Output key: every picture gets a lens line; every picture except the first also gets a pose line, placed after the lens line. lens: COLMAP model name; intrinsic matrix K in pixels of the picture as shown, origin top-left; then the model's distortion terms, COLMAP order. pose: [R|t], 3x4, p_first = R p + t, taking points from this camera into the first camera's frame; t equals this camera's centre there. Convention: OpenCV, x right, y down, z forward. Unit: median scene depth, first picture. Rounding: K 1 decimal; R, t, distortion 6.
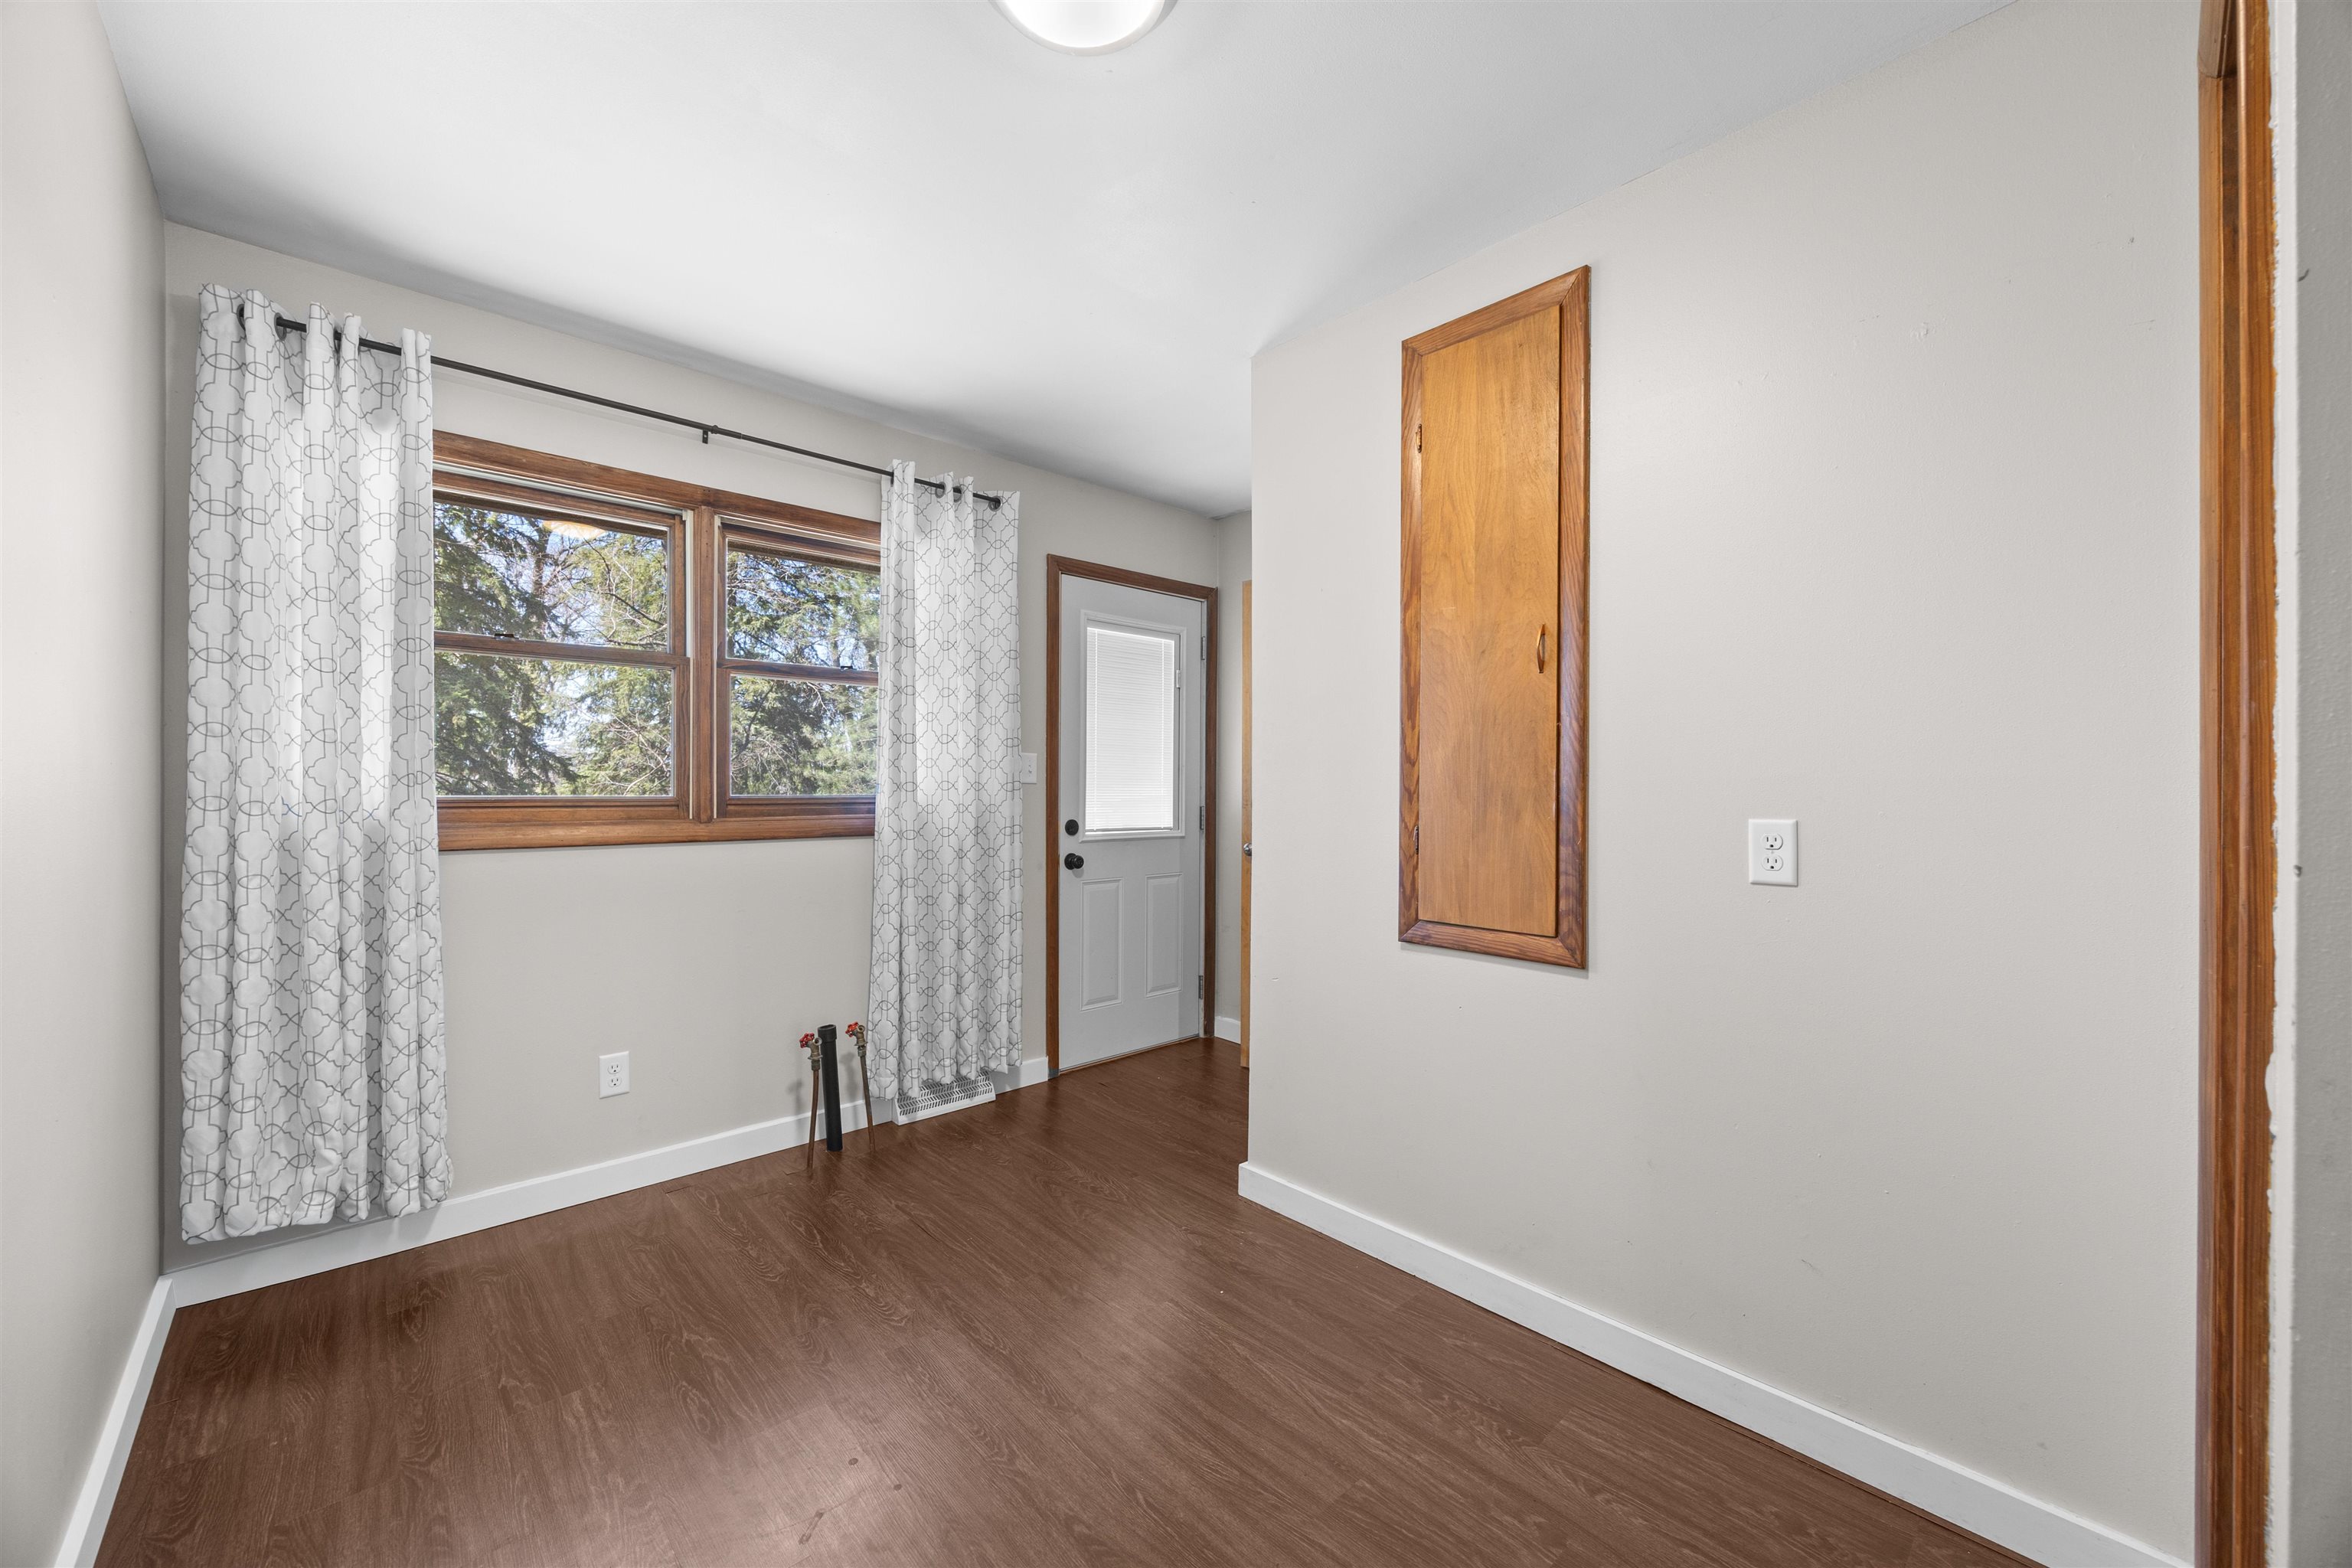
lens RADIAL K [[916.1, 0, 1168.2], [0, 916.1, 787.9], [0, 0, 1]] dist [-0.002682, 0.000149]
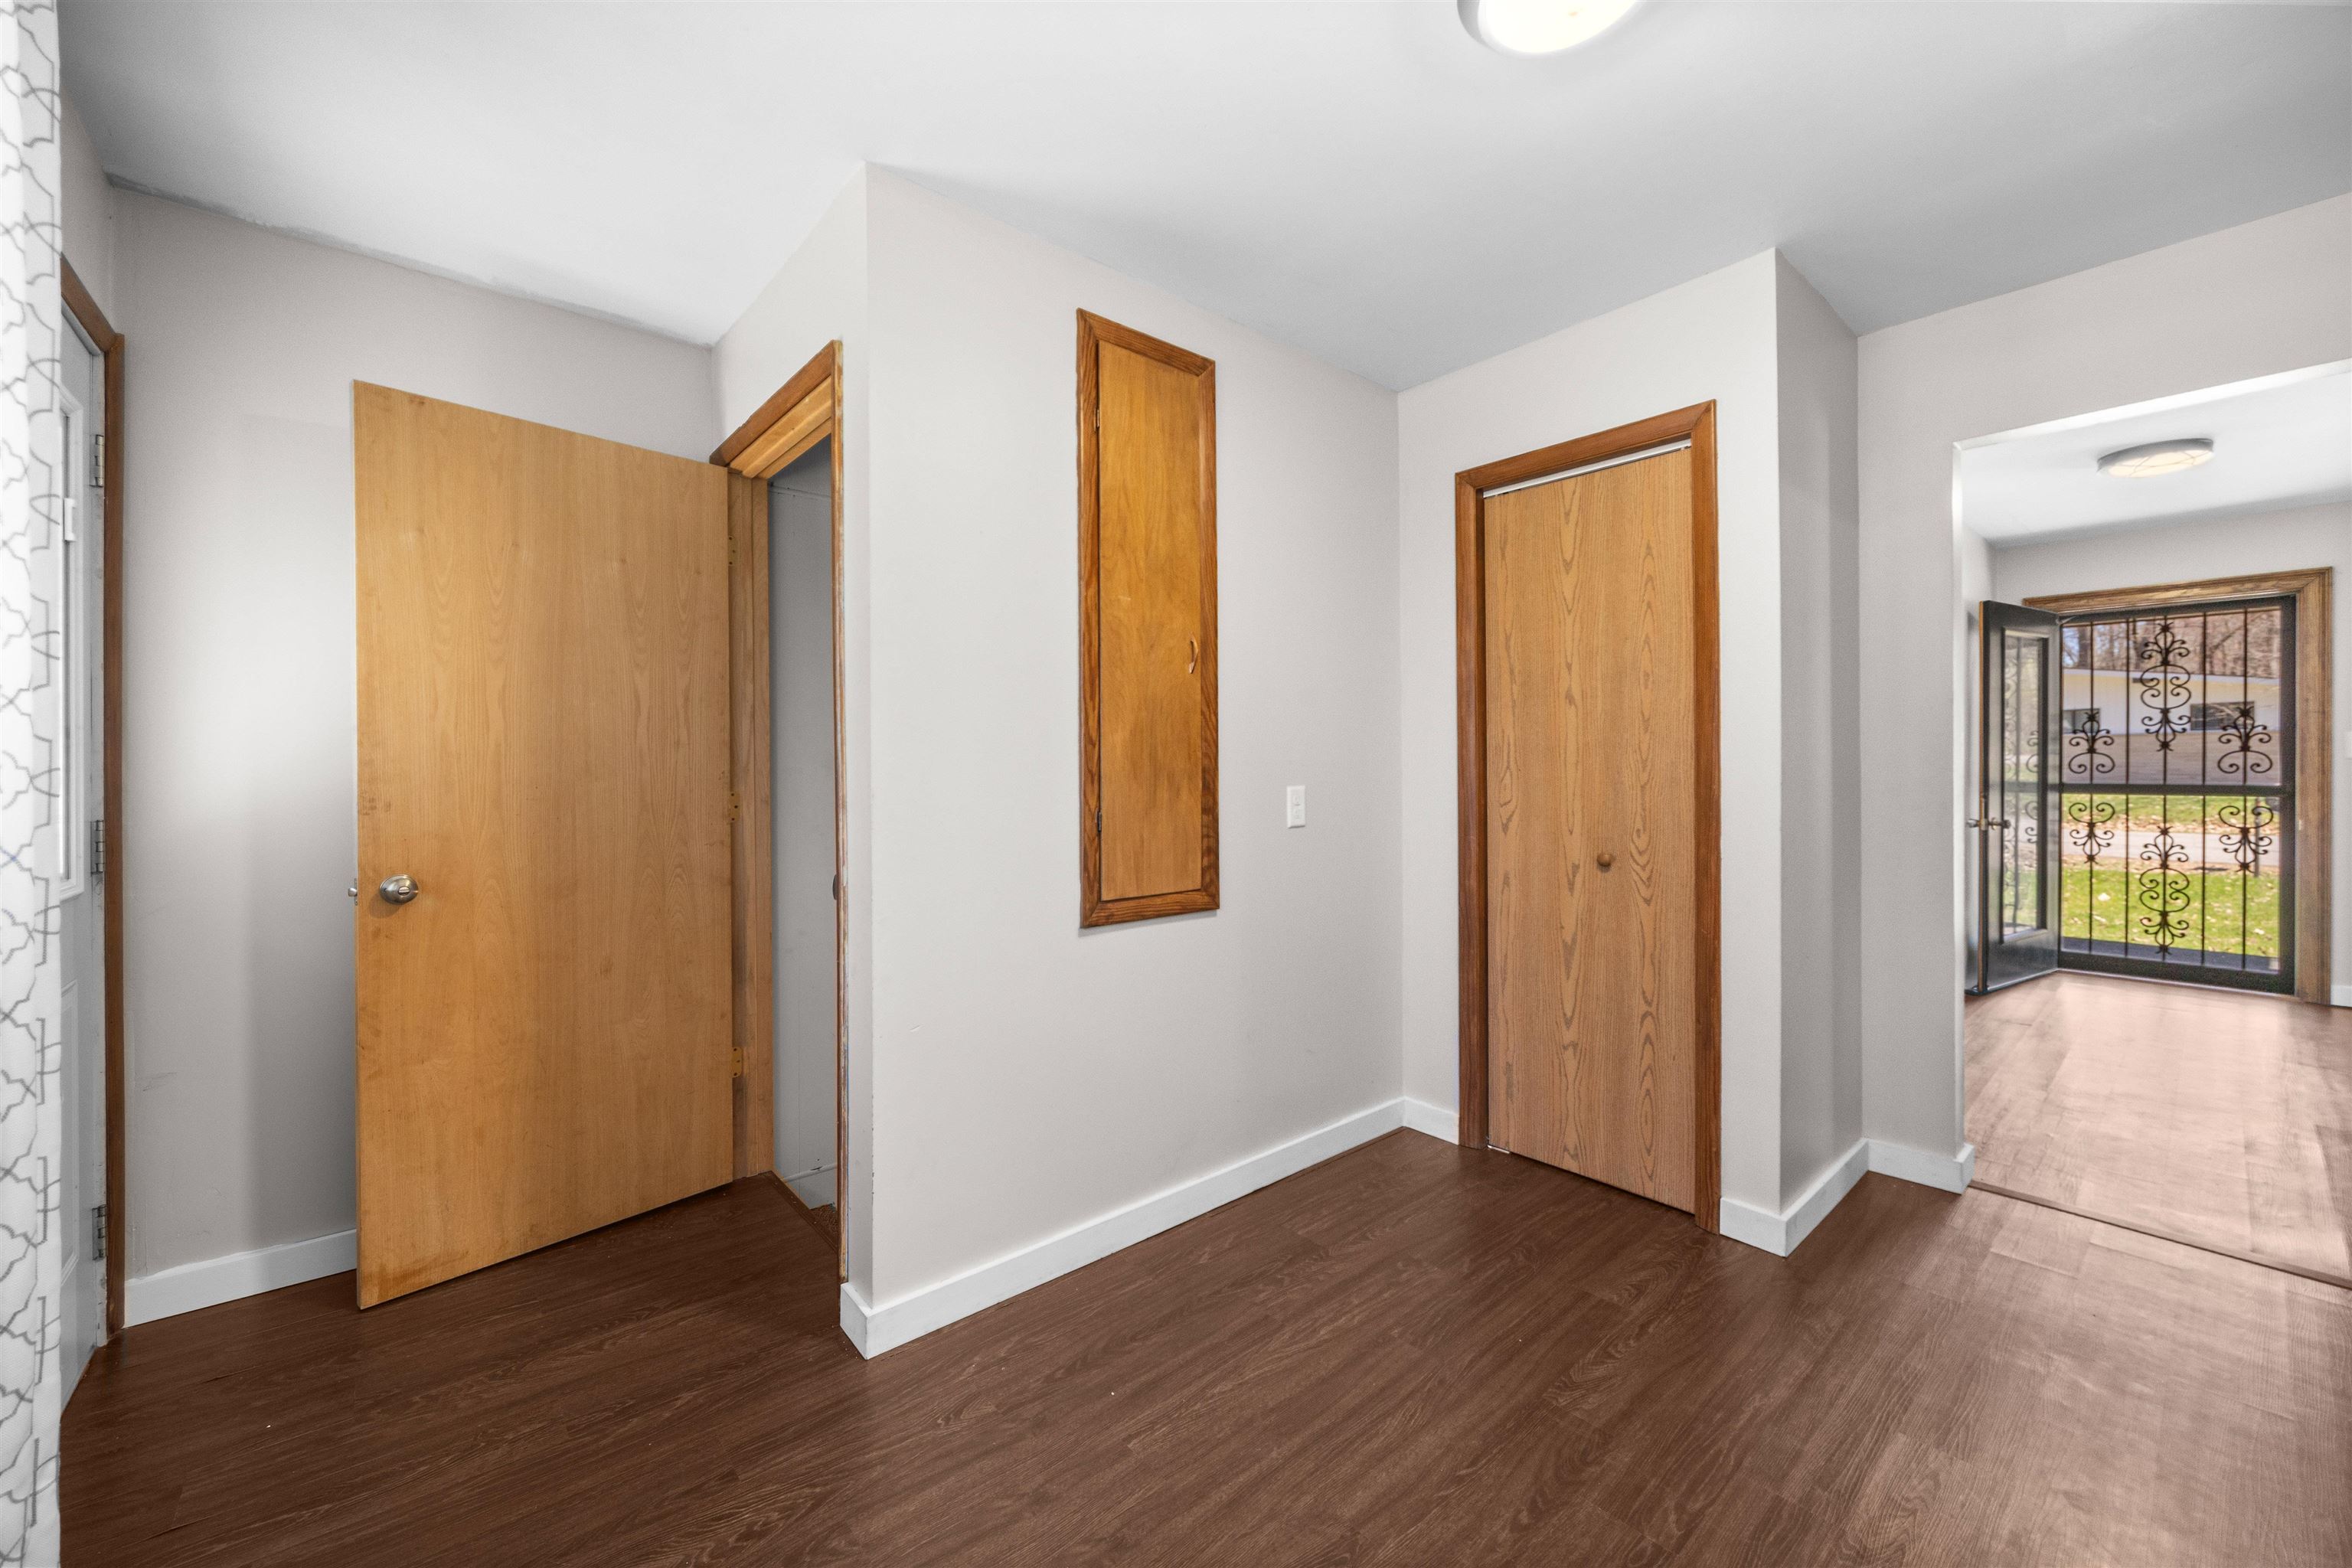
lens RADIAL K [[916.1, 0, 1168.6], [0, 916.1, 767.2], [0, 0, 1]] dist [-0.002682, 0.000149]
pose [[0.020404, -0.007644, 0.999763, -0.759978], [0.003683, 0.999965, 0.007570, -0.010276], [-0.999785, 0.003528, 0.020431, 0.949215]]
